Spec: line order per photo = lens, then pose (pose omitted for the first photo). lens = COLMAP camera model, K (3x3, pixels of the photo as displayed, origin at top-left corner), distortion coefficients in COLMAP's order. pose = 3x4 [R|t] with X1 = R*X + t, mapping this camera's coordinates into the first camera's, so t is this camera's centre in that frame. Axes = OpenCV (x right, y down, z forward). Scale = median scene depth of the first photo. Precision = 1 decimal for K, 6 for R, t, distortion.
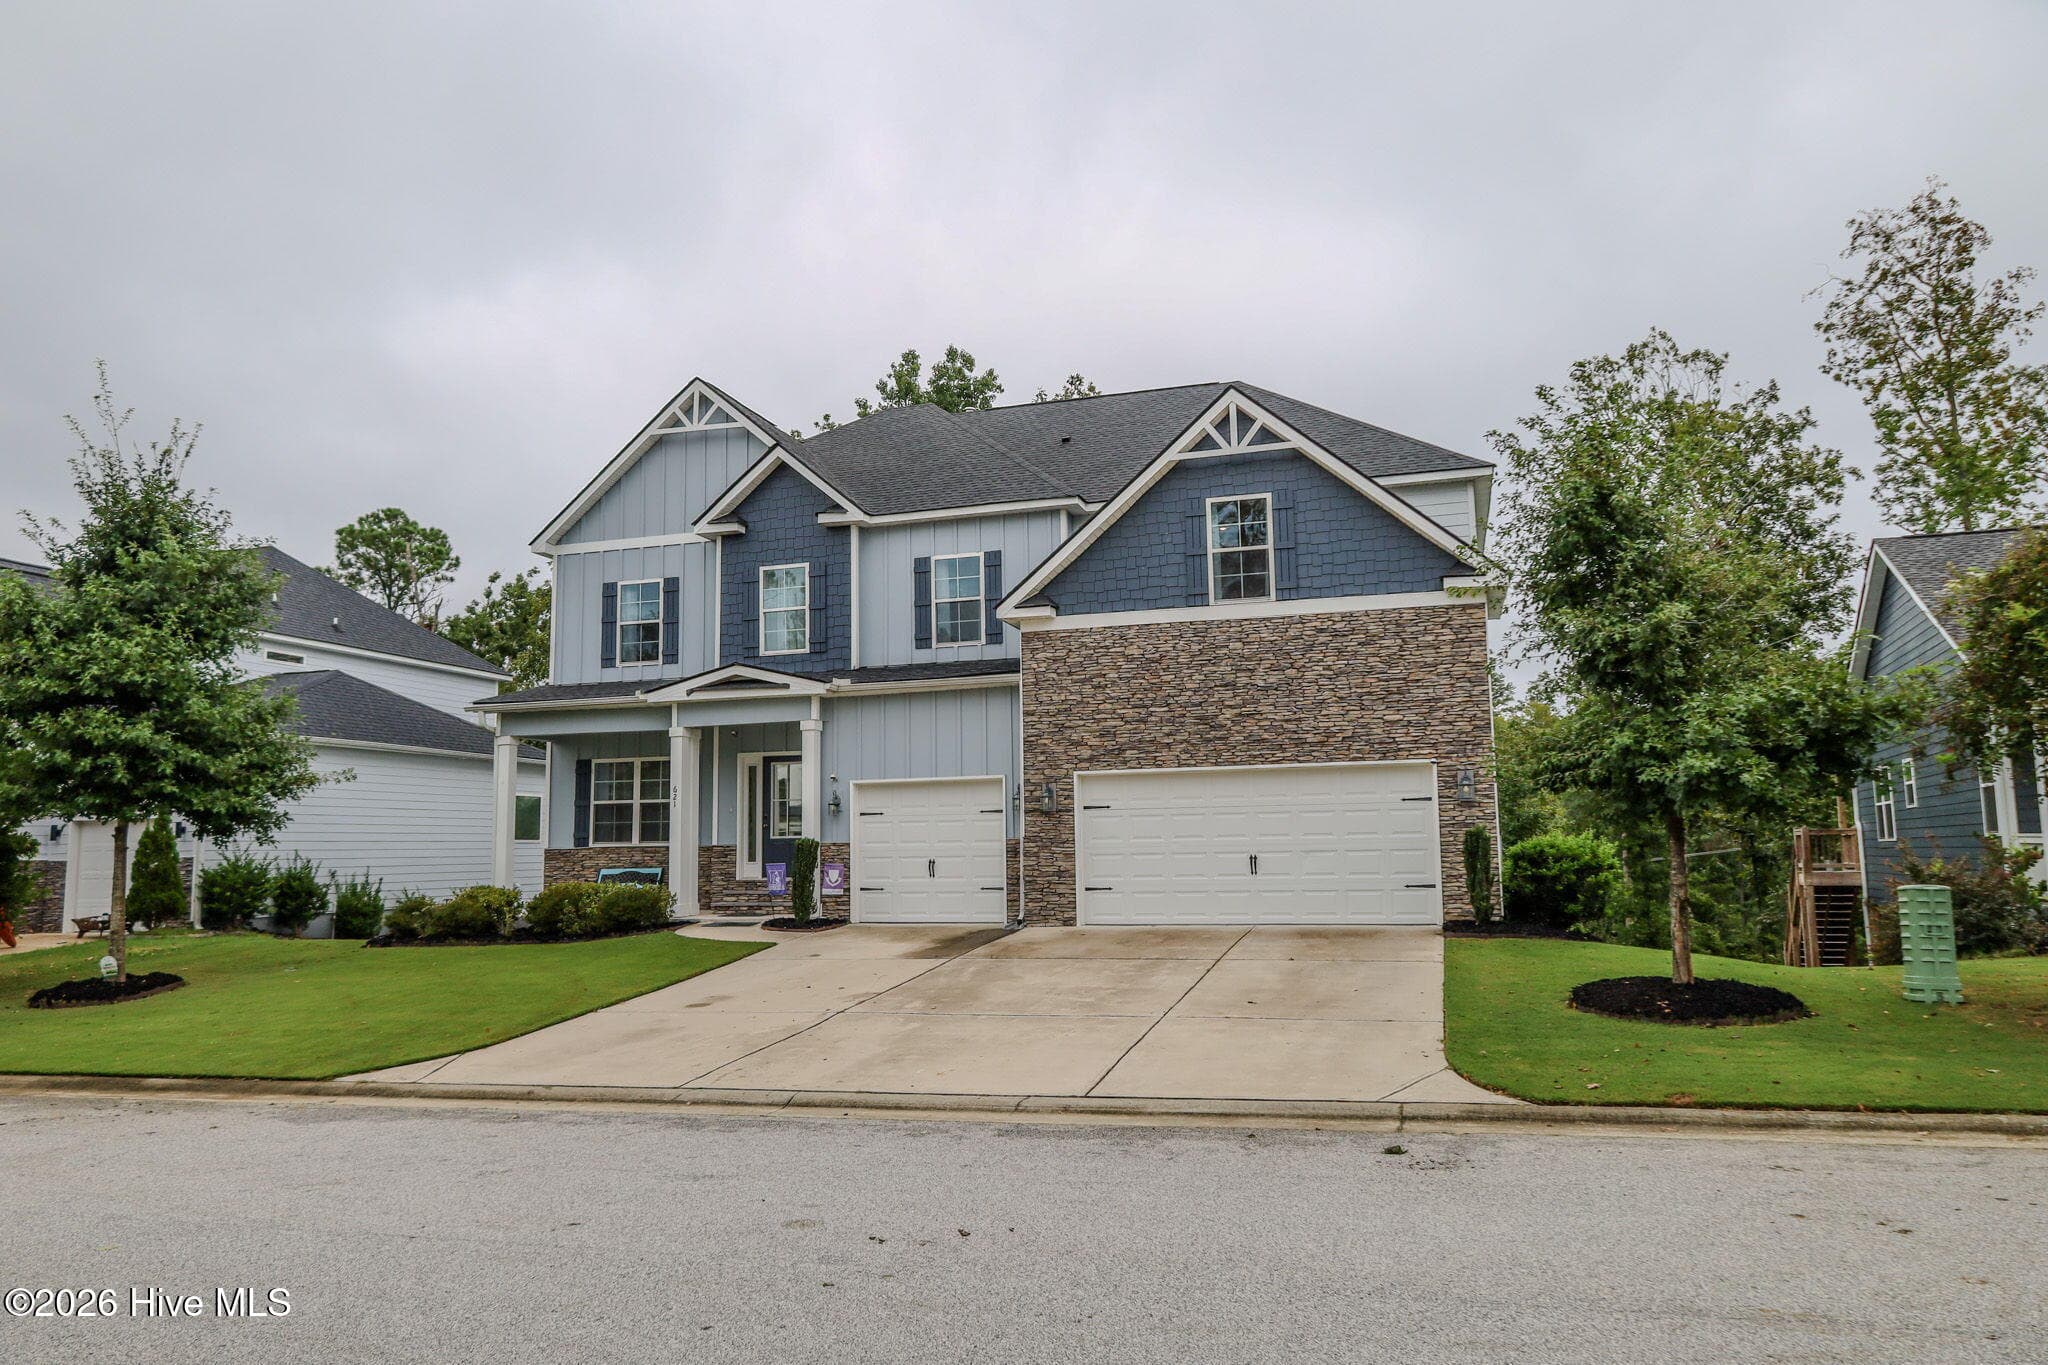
lens RADIAL K [[1390.1, 0, 1024.7], [0, 1390.1, 690.5], [0, 0, 1]] dist [-0.007300, 0.001963]
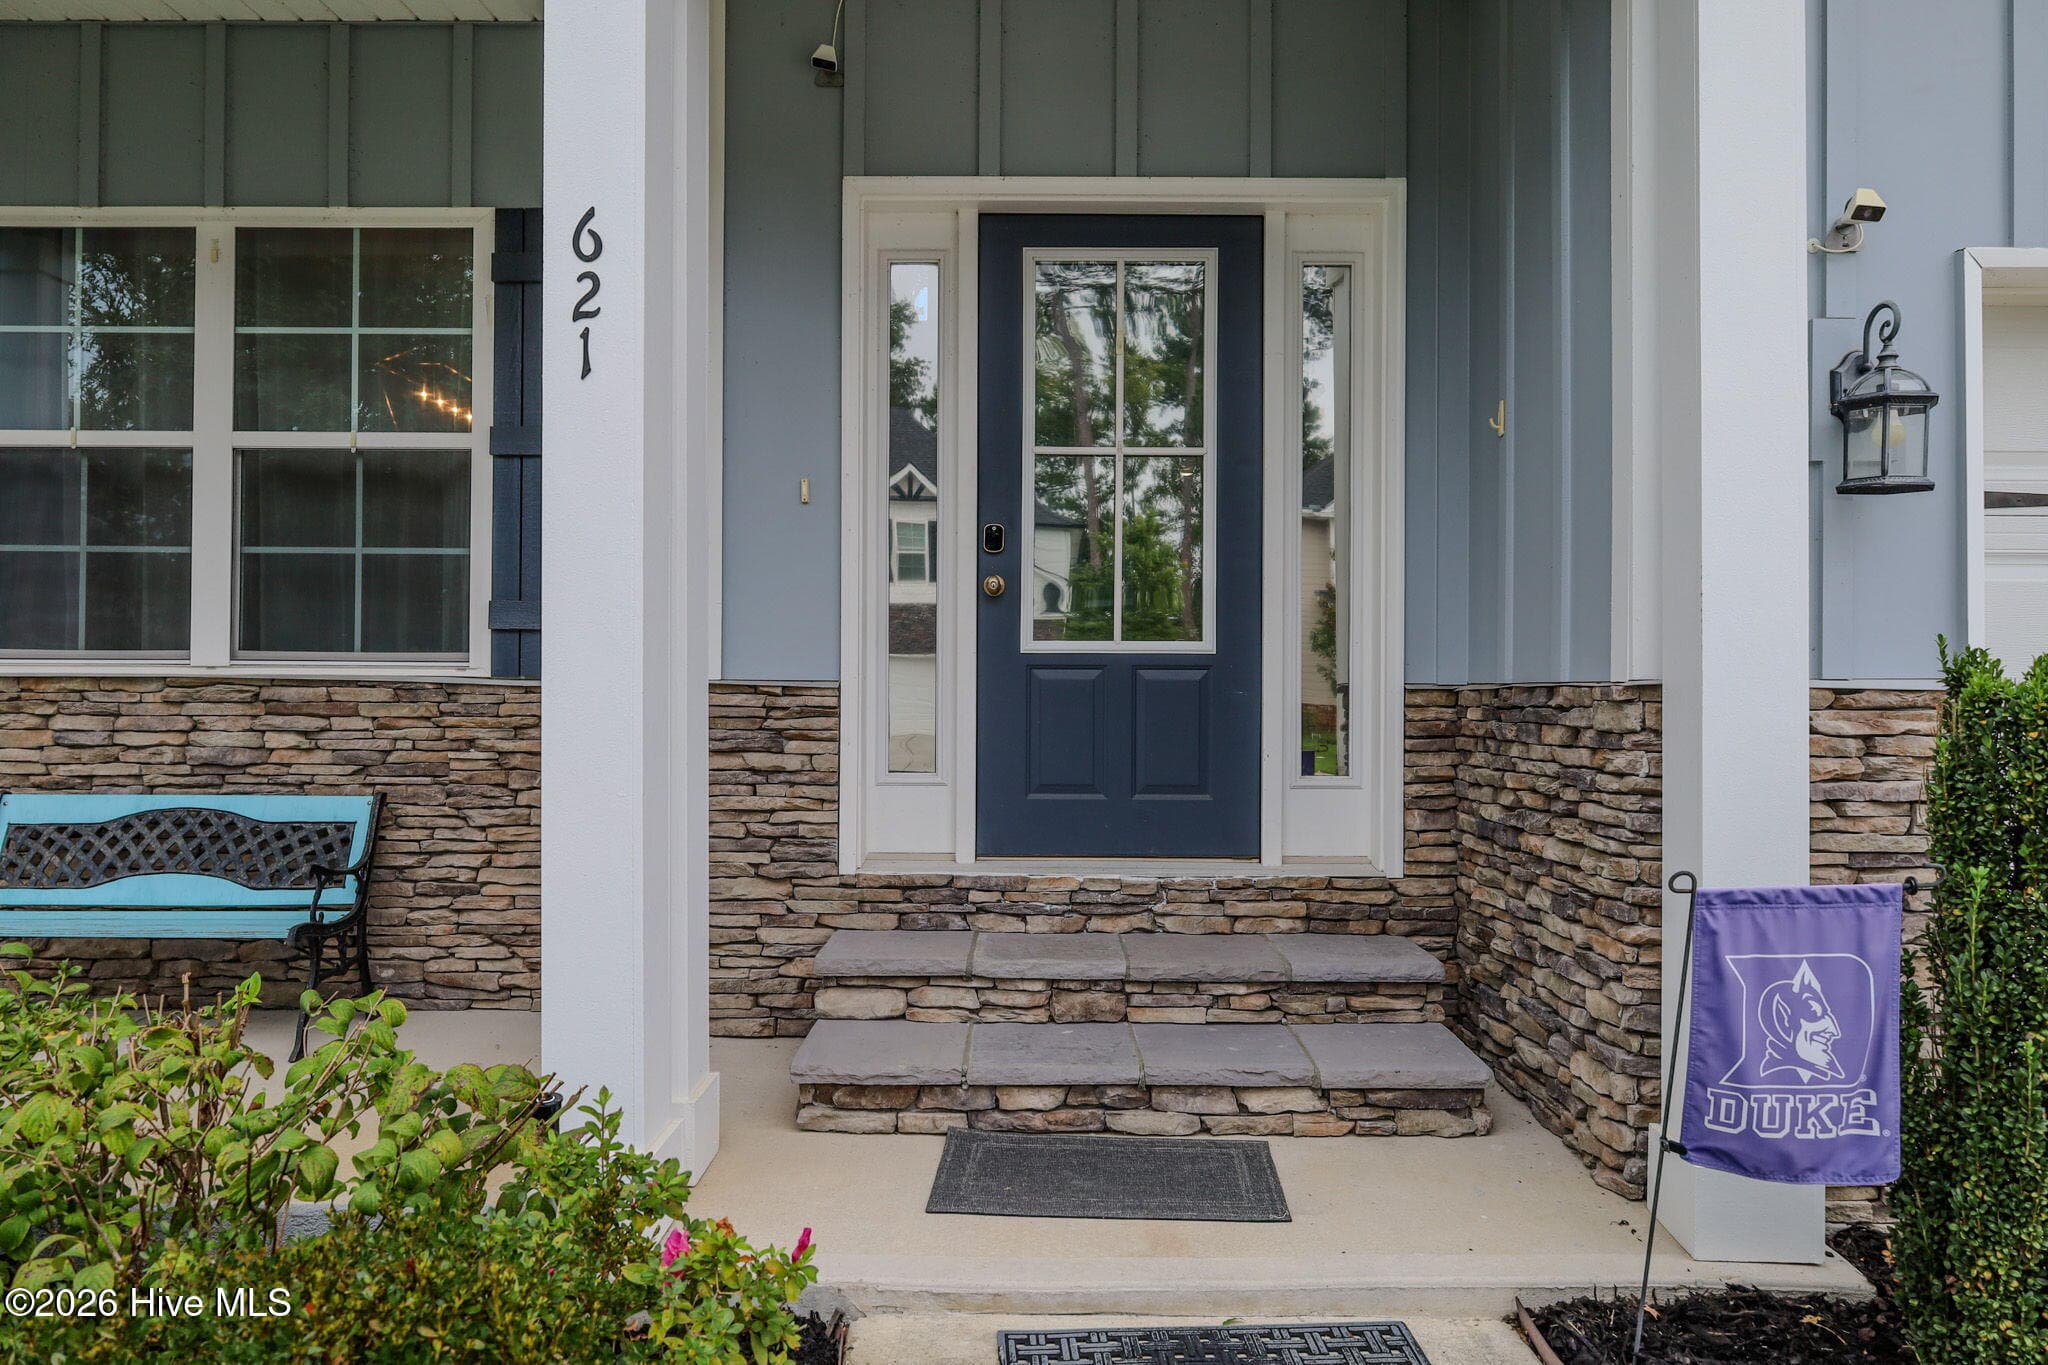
lens RADIAL K [[1390.1, 0, 1026.4], [0, 1390.1, 669.6], [0, 0, 1]] dist [-0.007300, 0.001963]
pose [[0.960539, 0.020138, 0.277414, -0.270951], [-0.050752, 0.993321, 0.103619, 0.103433], [-0.273475, -0.113609, 0.955146, 0.947206]]
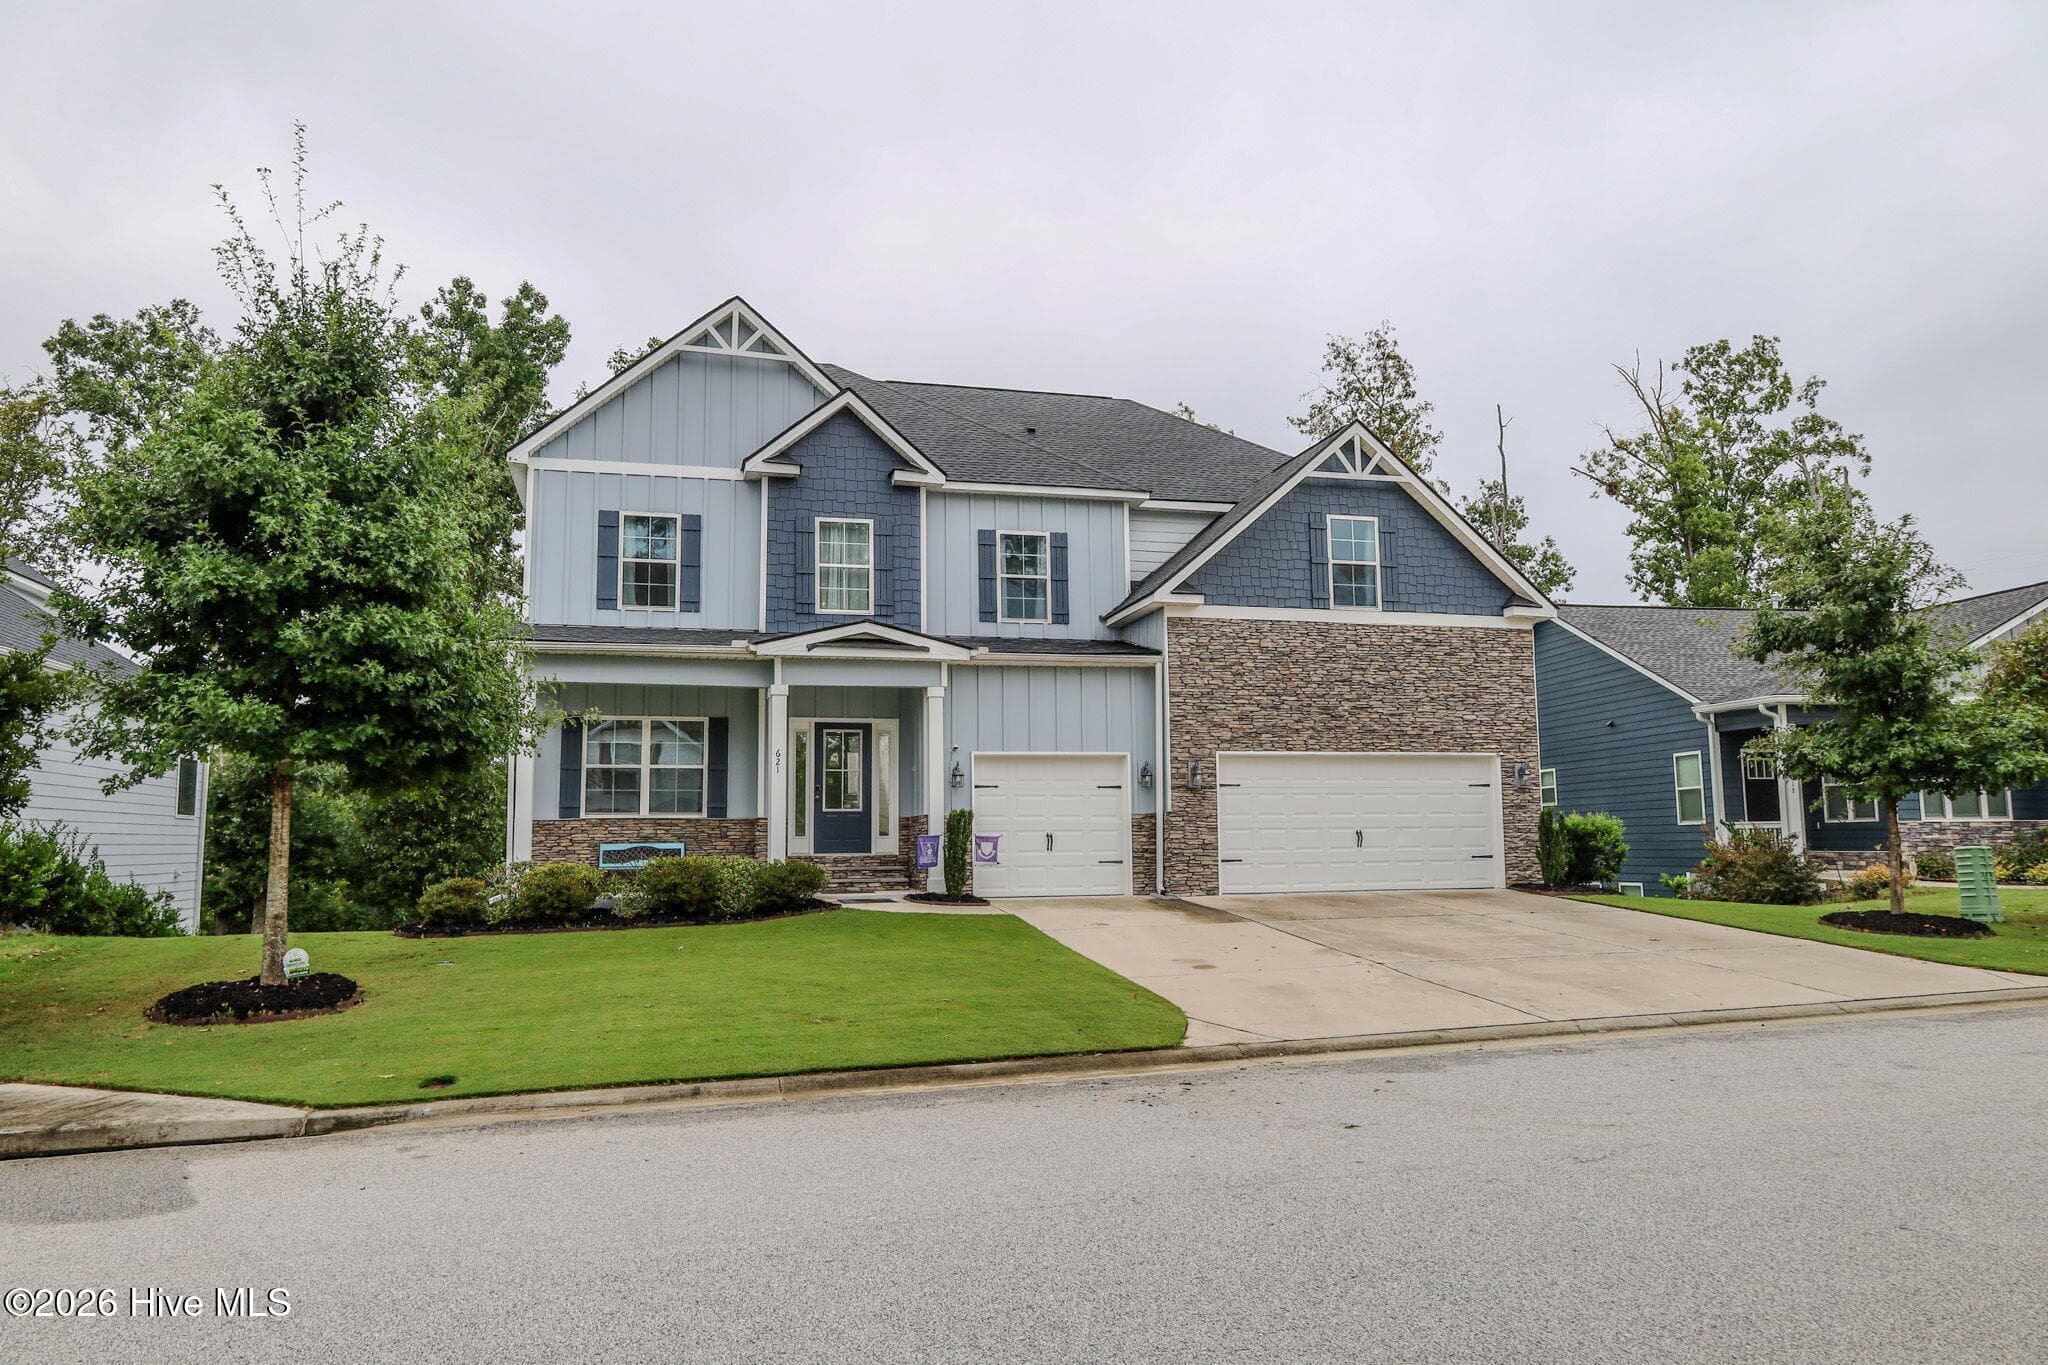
lens RADIAL K [[1390.1, 0, 1032.4], [0, 1390.1, 682.8], [0, 0, 1]] dist [-0.007300, 0.001963]
pose [[0.847839, 0.068093, 0.525864, -0.643835], [-0.063697, 0.997618, -0.026482, 0.042623], [-0.526415, -0.011043, 0.850156, 0.162610]]
